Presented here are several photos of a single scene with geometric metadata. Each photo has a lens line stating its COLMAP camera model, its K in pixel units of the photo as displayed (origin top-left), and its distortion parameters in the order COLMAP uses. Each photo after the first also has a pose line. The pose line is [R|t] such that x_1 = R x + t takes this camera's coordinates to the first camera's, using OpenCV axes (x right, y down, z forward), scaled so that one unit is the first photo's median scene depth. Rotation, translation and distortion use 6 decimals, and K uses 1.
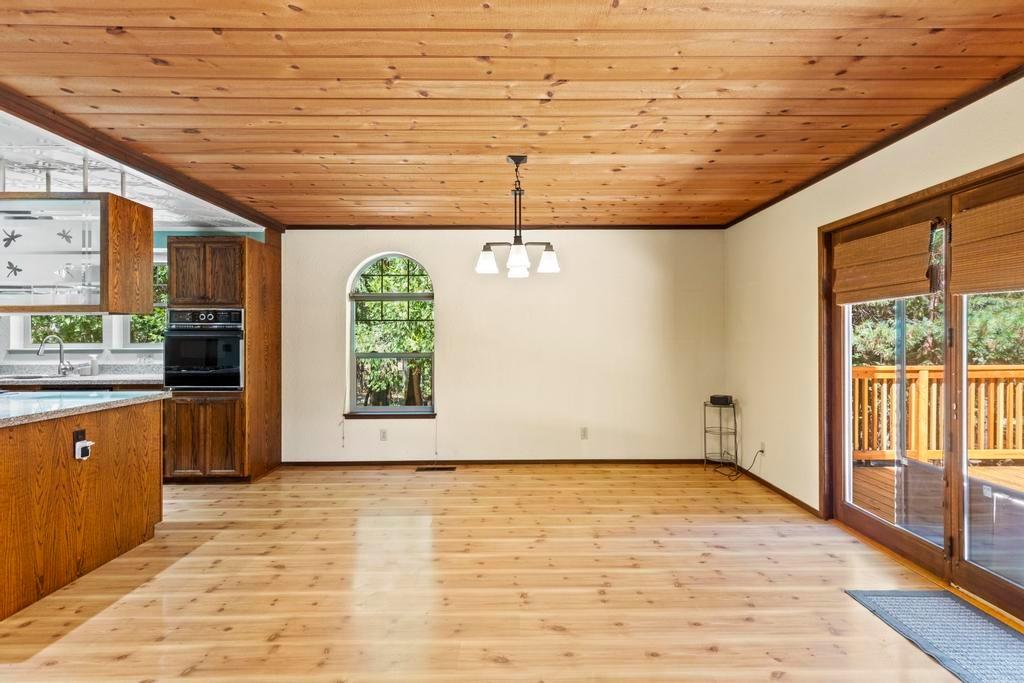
lens RADIAL K [[471.1, 0, 519.9], [0, 471.1, 335.8], [0, 0, 1]] dist [0.010306, -0.000864]
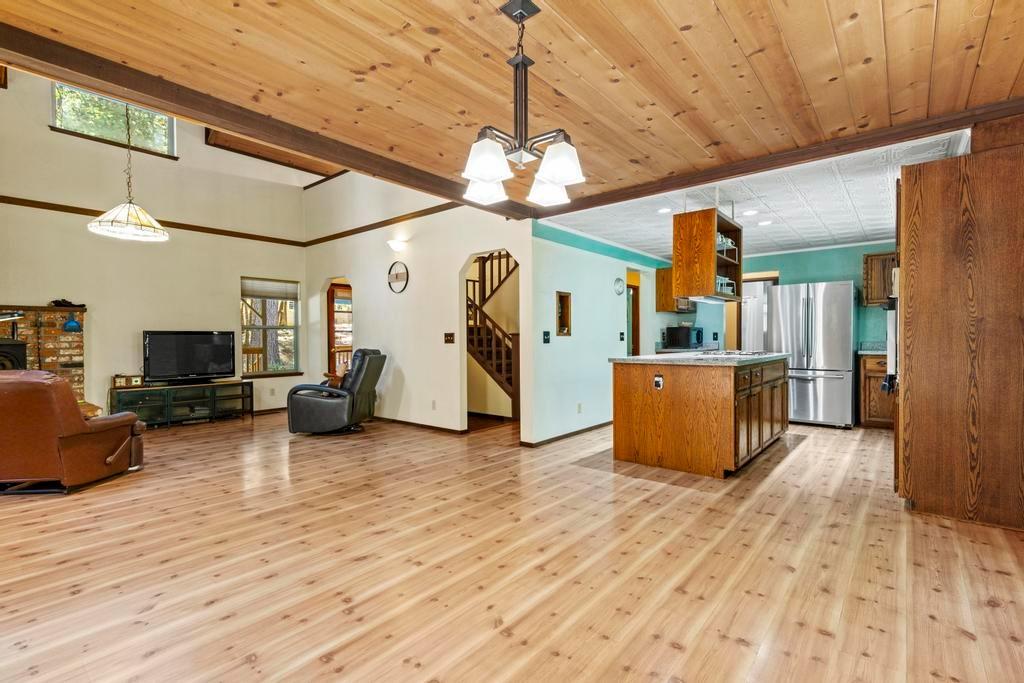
lens RADIAL K [[471.1, 0, 518.0], [0, 471.1, 344.1], [0, 0, 1]] dist [0.010306, -0.000864]
pose [[-0.647529, 0.017148, -0.761848, 0.465067], [0.014000, 0.999846, 0.010605, 0.059844], [0.761912, -0.003799, -0.647669, 1.349893]]
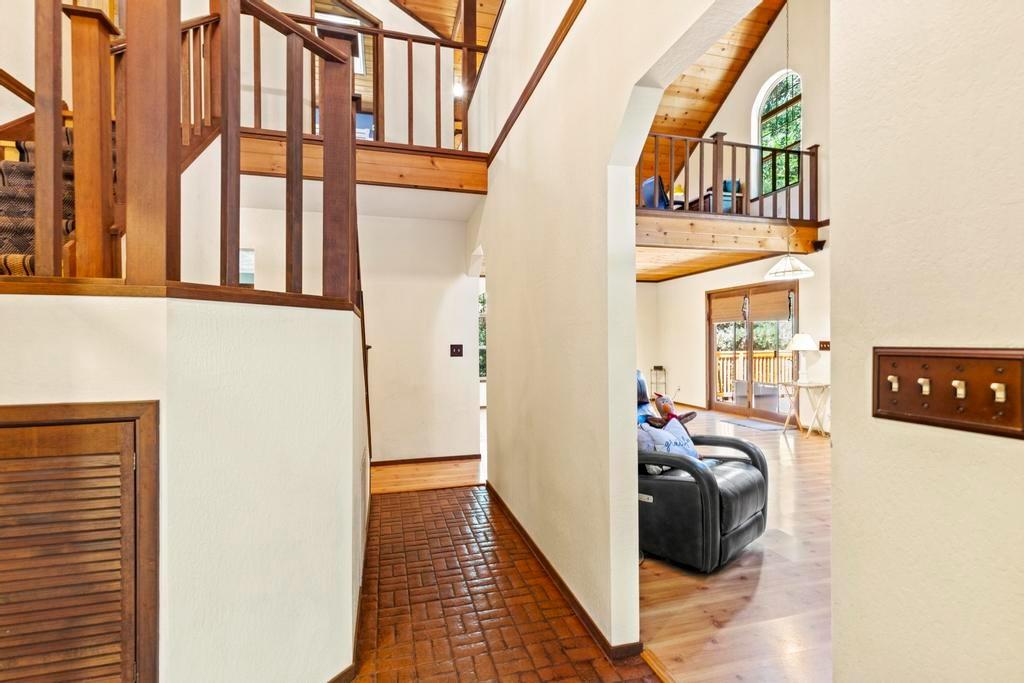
lens RADIAL K [[471.1, 0, 514.8], [0, 471.1, 342.8], [0, 0, 1]] dist [0.010306, -0.000864]
pose [[0.966184, -0.002878, 0.257838, -1.011209], [0.001121, 0.999975, 0.006964, 0.018390], [-0.257851, -0.006439, 0.966163, -1.171320]]
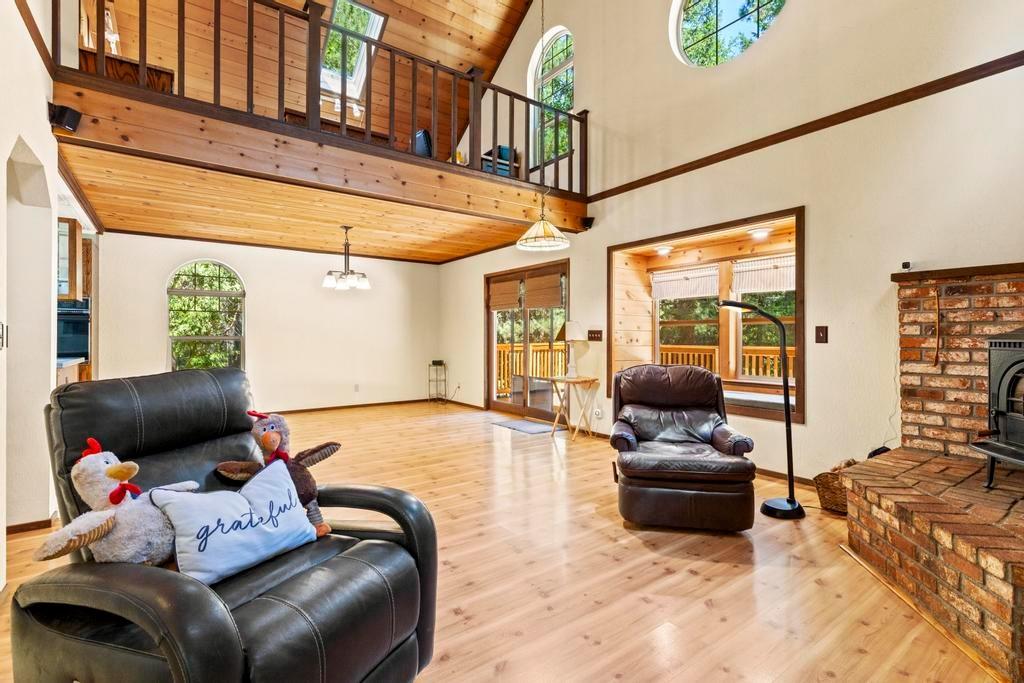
lens RADIAL K [[471.1, 0, 512.1], [0, 471.1, 339.1], [0, 0, 1]] dist [0.010306, -0.000864]
pose [[0.816158, -0.001336, 0.577827, -0.530386], [-0.004462, 0.999953, 0.008615, 0.046182], [-0.577811, -0.009609, 0.816114, -0.868982]]
